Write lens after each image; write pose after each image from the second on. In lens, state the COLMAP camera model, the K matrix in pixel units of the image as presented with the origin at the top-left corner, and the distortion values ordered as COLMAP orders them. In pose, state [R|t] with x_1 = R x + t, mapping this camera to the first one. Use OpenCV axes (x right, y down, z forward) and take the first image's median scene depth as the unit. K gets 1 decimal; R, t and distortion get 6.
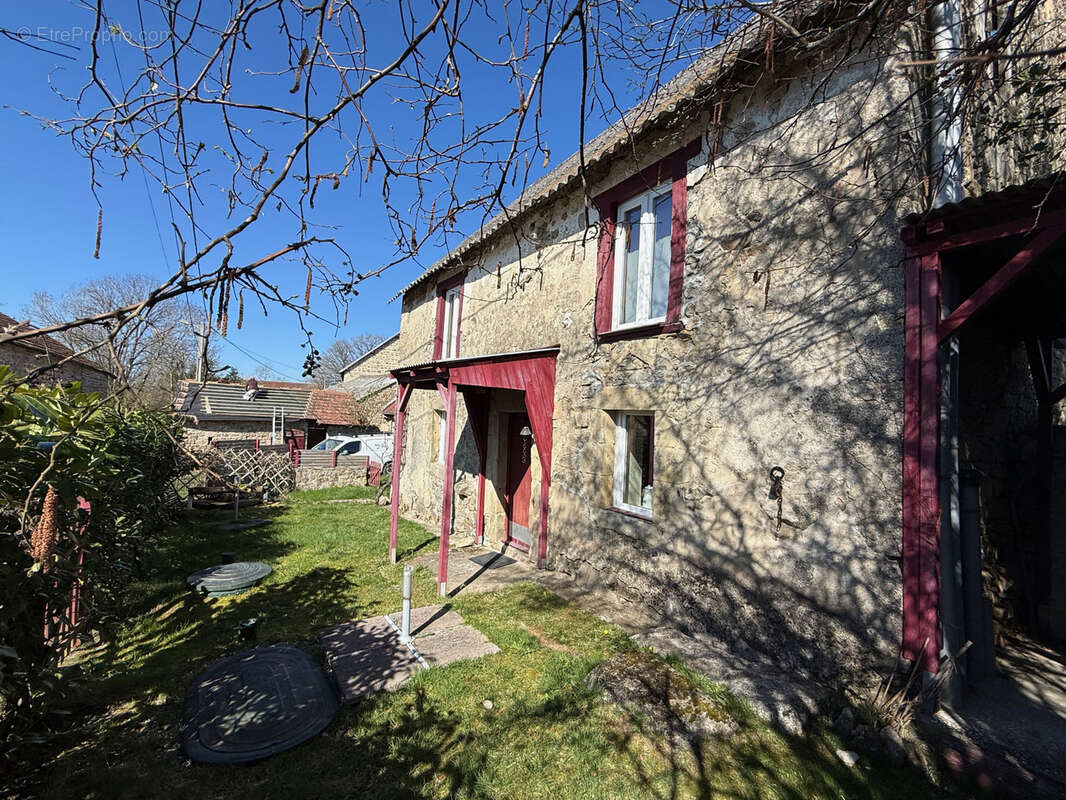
lens RADIAL K [[465.0, 0, 532.8], [0, 465.0, 377.7], [0, 0, 1]] dist [0.000769, 0.000081]
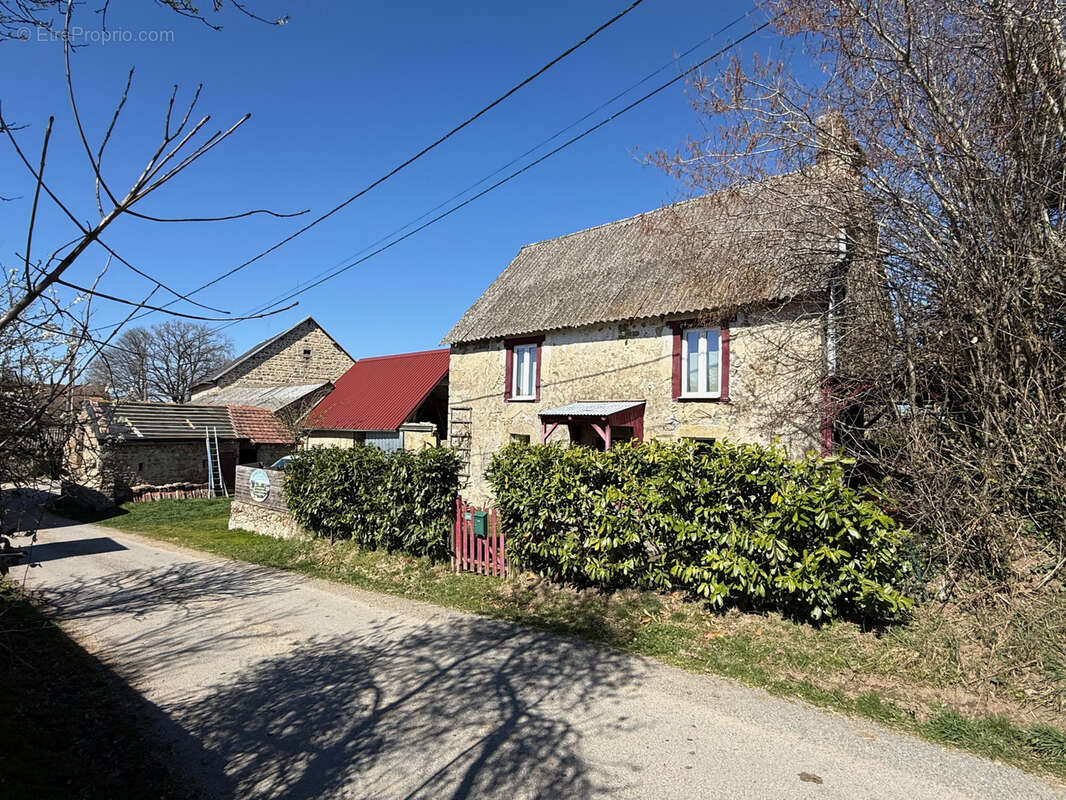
lens RADIAL K [[570.5, 0, 529.0], [0, 570.5, 397.3], [0, 0, 1]] dist [-0.003730, 0.009520]
pose [[0.963347, -0.012986, 0.267943, -0.886944], [0.000965, 0.998989, 0.044946, -0.166208], [-0.268256, -0.043040, 0.962386, -0.914308]]
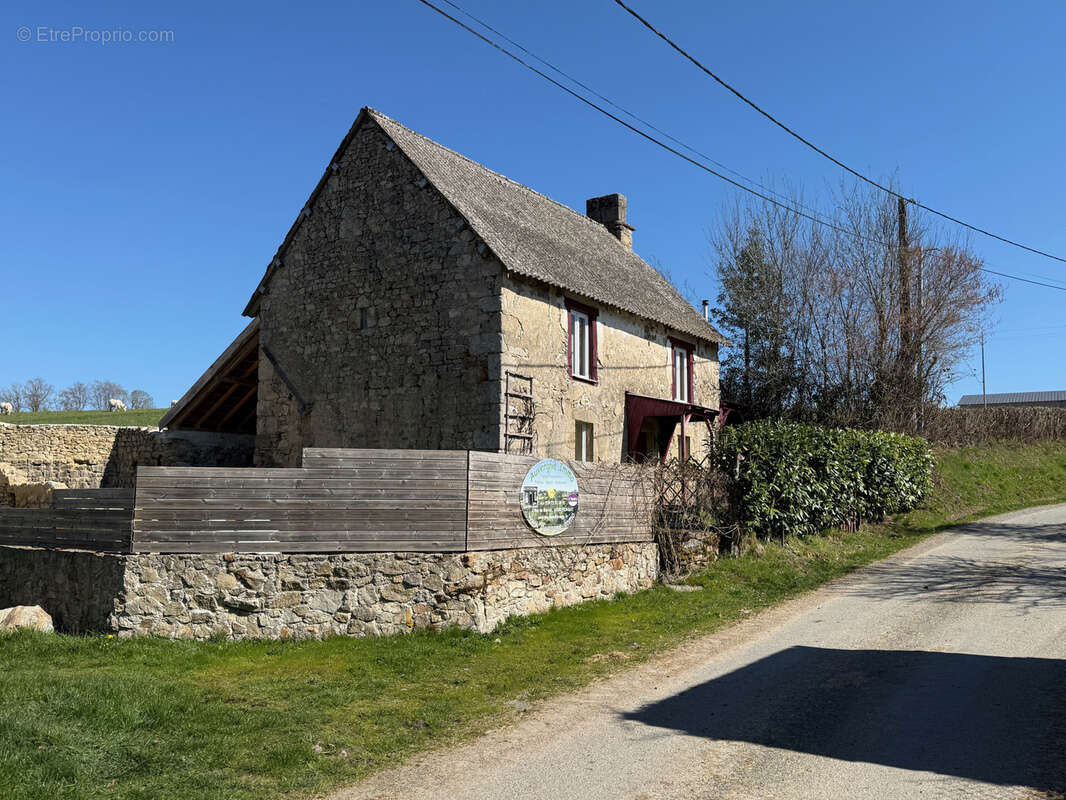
lens RADIAL K [[889.0, 0, 535.8], [0, 889.0, 404.7], [0, 0, 1]] dist [0.131012, -0.229673]
pose [[-0.374114, 0.051923, 0.925928, -3.027590], [-0.110971, 0.988751, -0.100283, 0.362707], [-0.920719, -0.140269, -0.364143, 2.663587]]
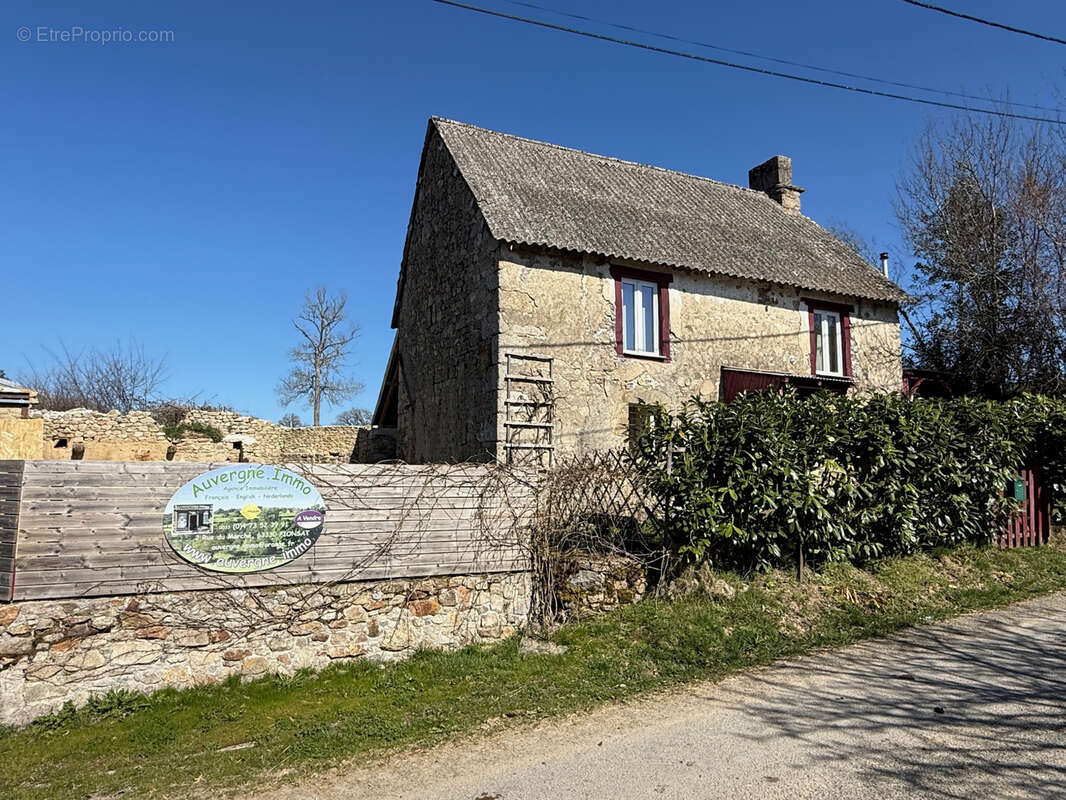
lens RADIAL K [[666.5, 0, 530.9], [0, 666.5, 400.2], [0, 0, 1]] dist [-0.001539, -0.000259]
pose [[0.139850, 0.058027, 0.988471, -2.275001], [-0.090563, 0.994847, -0.045588, 0.205243], [-0.986022, -0.083143, 0.144385, 1.450434]]
